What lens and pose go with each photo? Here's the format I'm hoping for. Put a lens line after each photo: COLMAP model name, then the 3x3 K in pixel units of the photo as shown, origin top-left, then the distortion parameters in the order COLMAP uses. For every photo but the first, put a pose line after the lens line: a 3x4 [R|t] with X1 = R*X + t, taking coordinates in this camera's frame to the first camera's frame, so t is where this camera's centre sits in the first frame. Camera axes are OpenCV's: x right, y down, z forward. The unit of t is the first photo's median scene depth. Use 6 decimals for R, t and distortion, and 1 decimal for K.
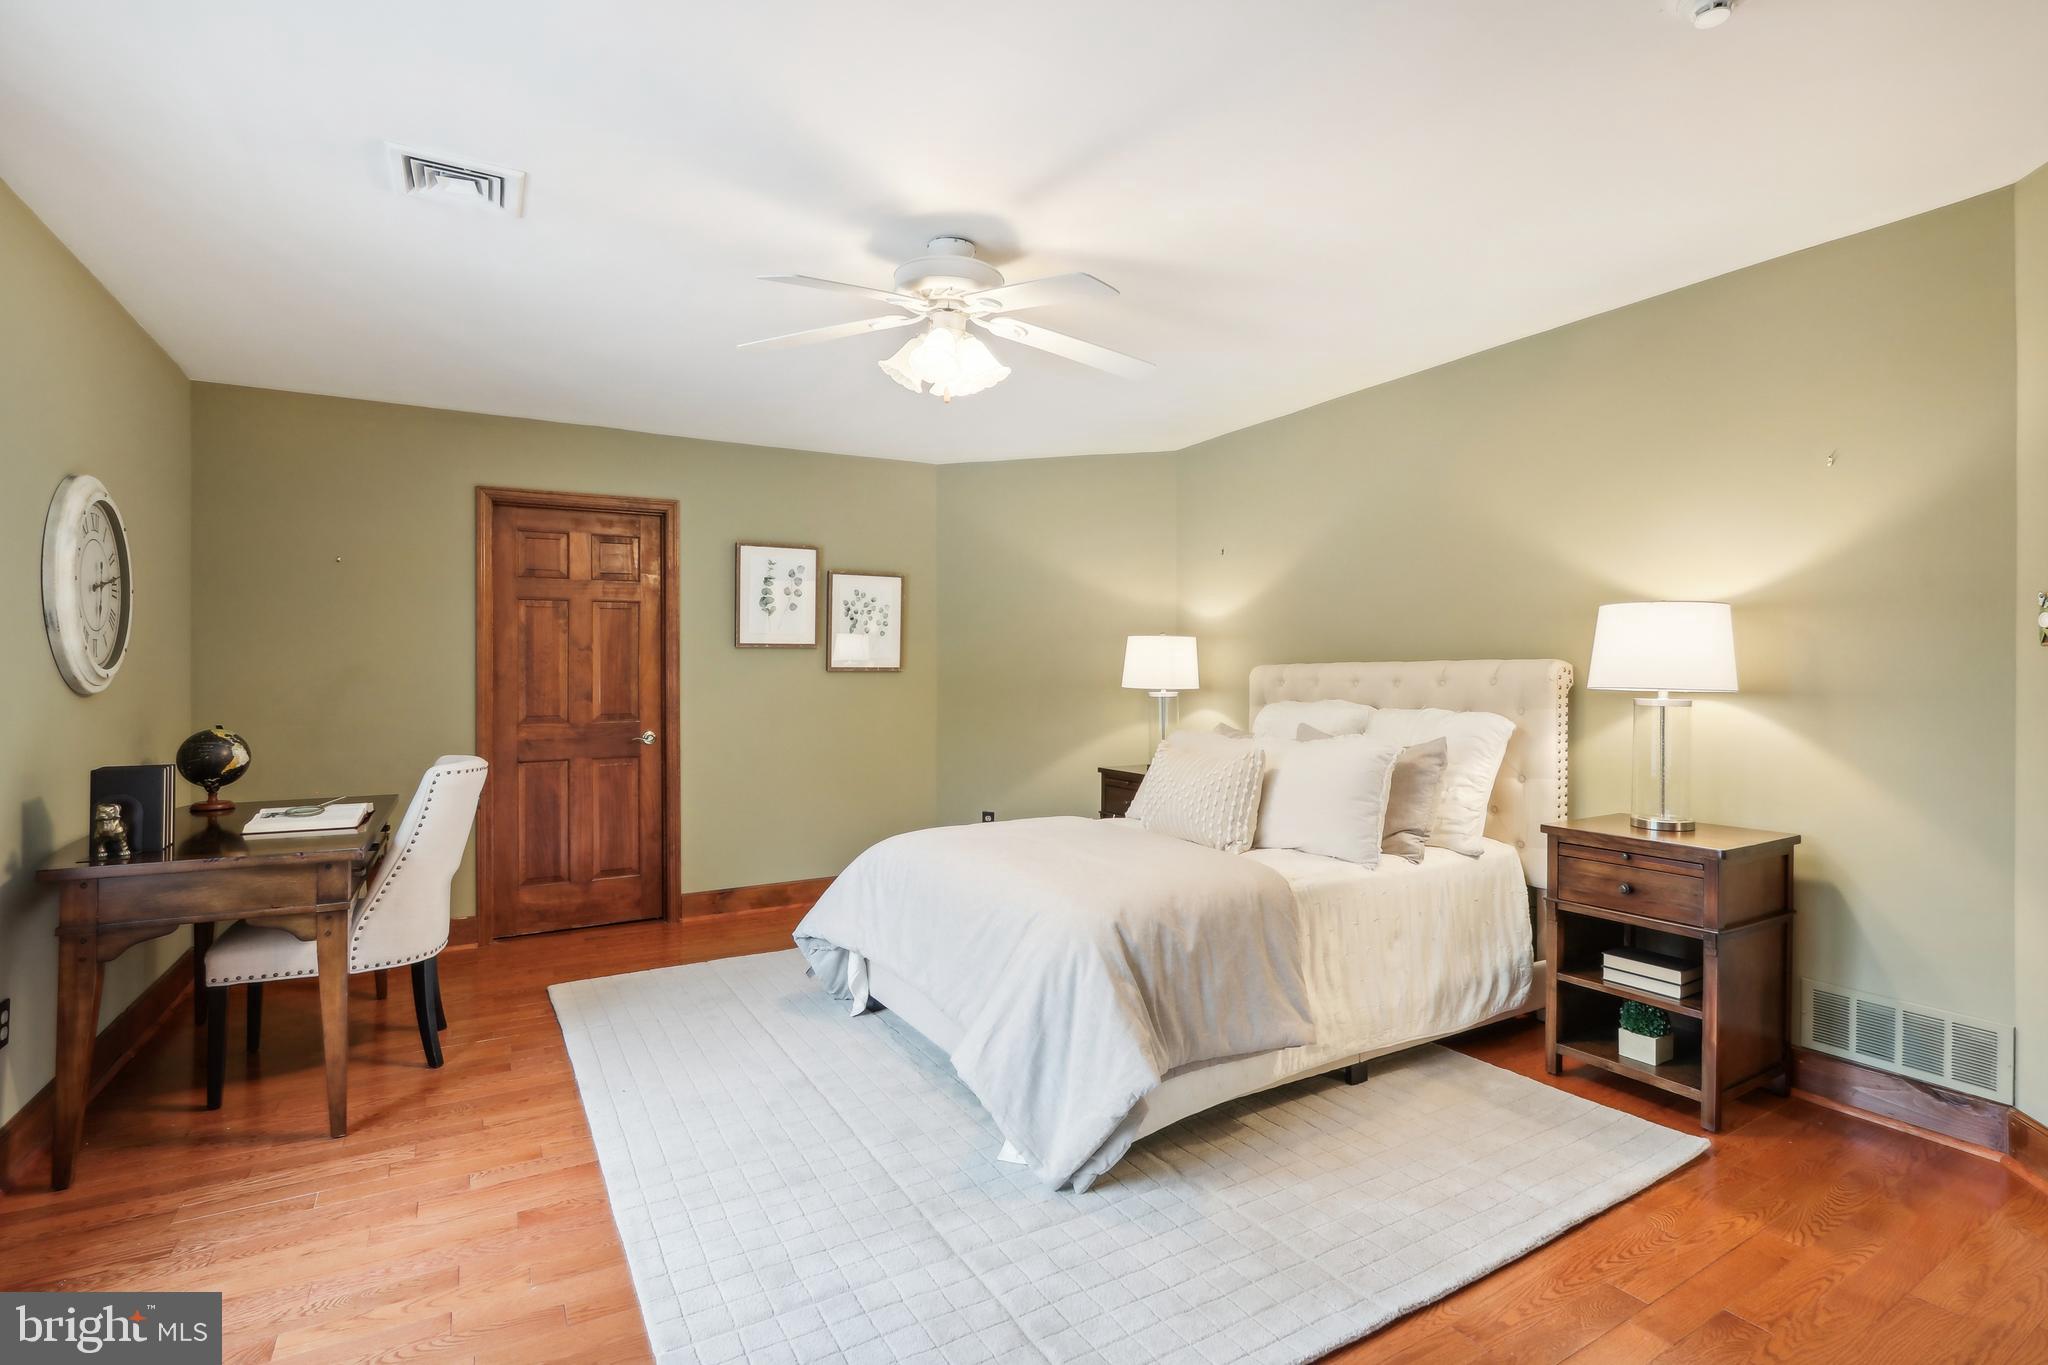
lens RADIAL K [[968.9, 0, 1016.8], [0, 968.9, 679.0], [0, 0, 1]] dist [-0.021173, 0.004901]
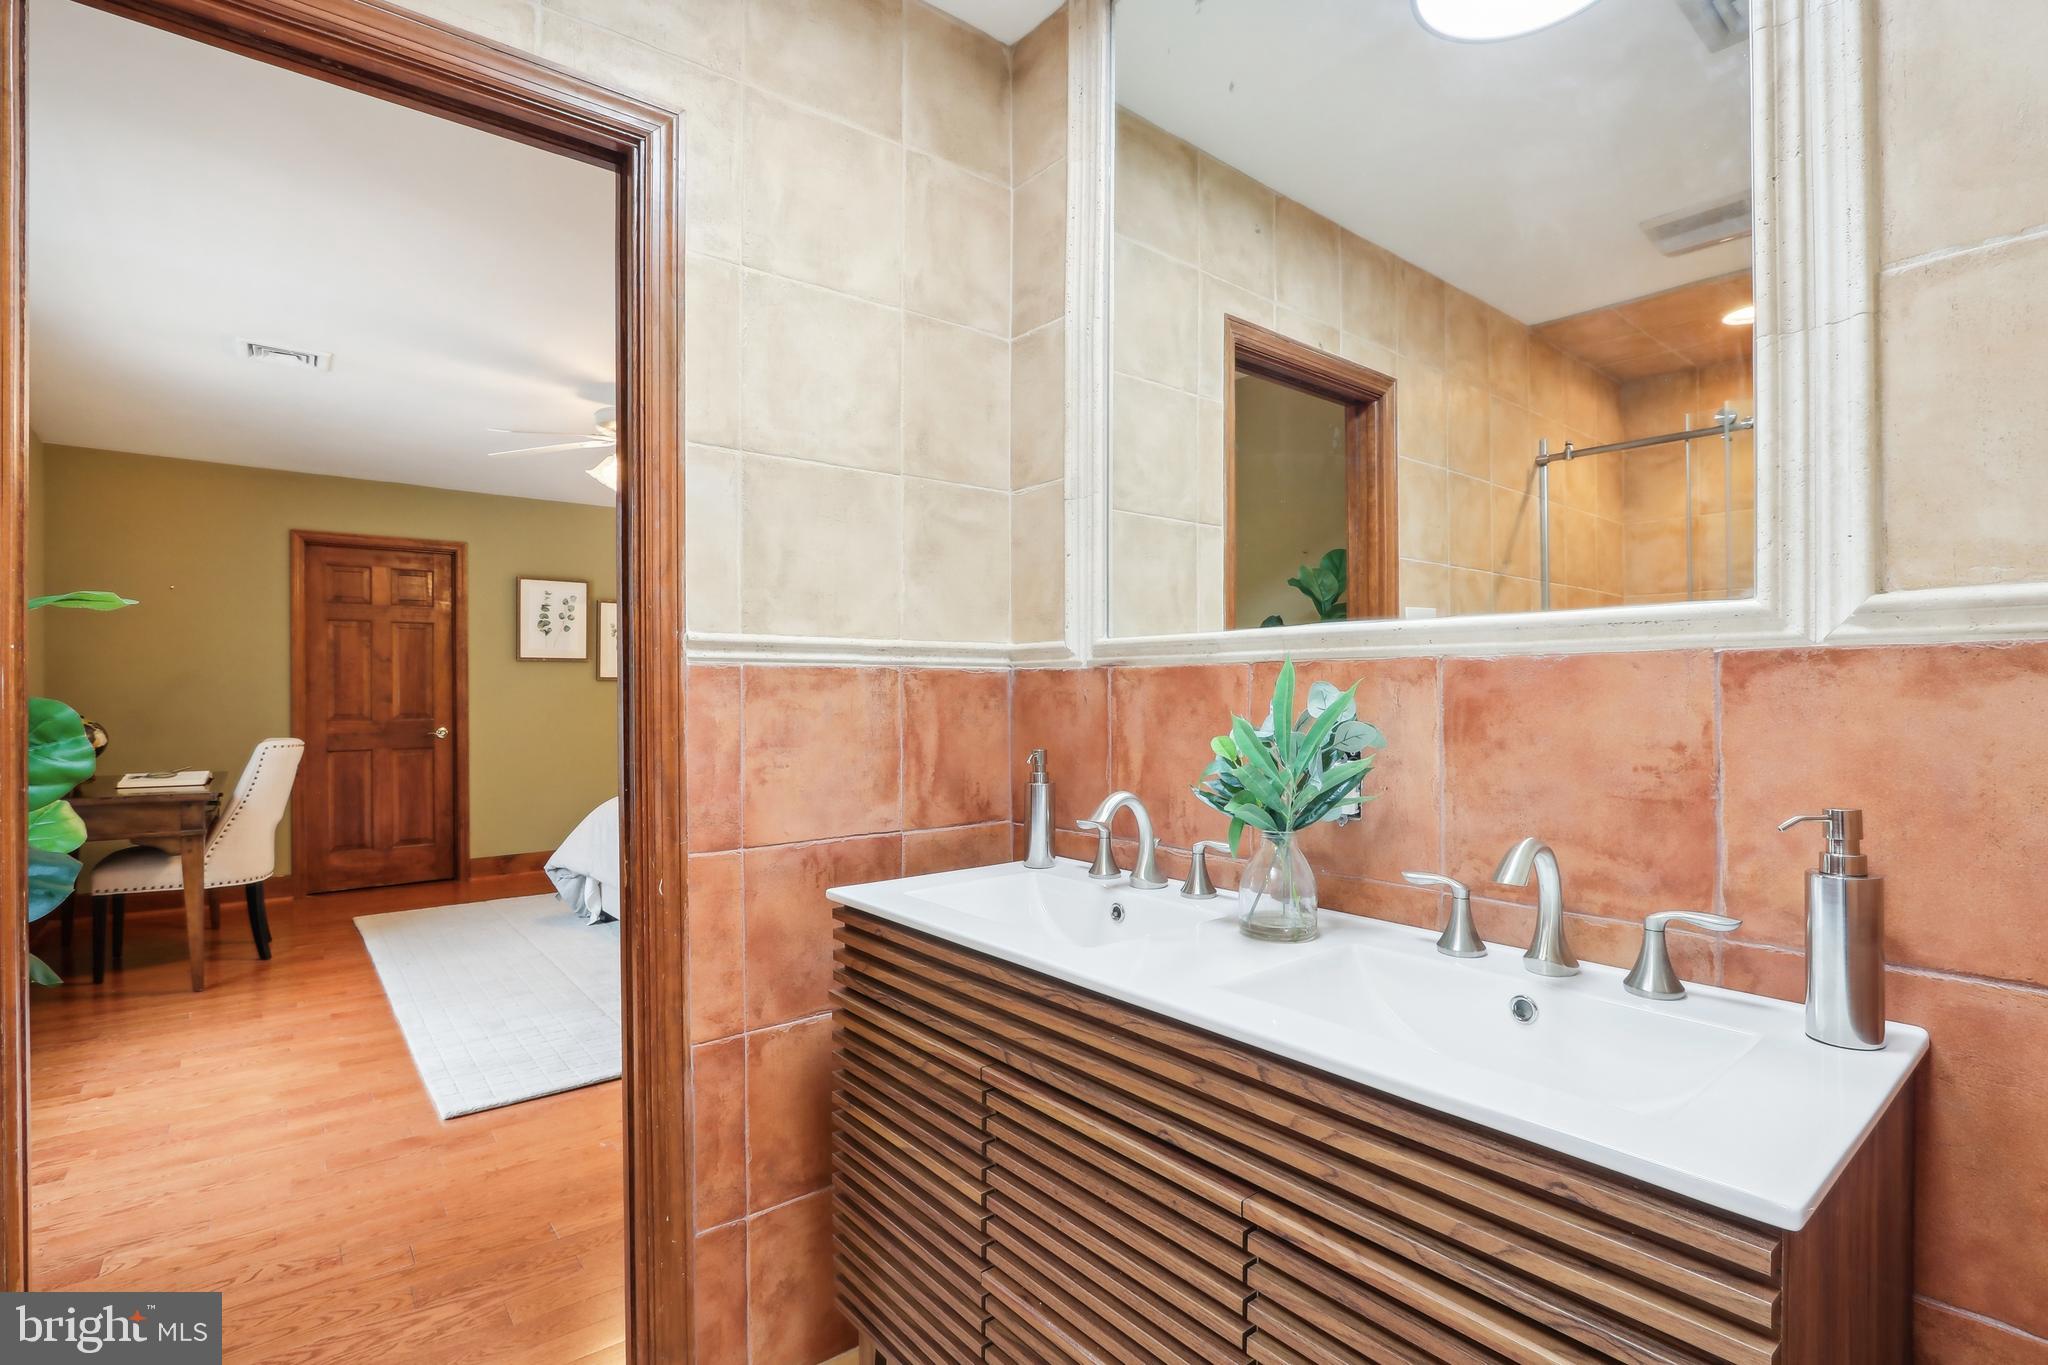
lens RADIAL K [[965.3, 0, 1018.3], [0, 965.3, 705.8], [0, 0, 1]] dist [-0.020006, -0.000540]
pose [[0.988703, 0.000720, 0.149885, 0.173268], [-0.001854, 0.999971, 0.007426, 0.016002], [-0.149875, -0.007620, 0.988676, -0.339994]]
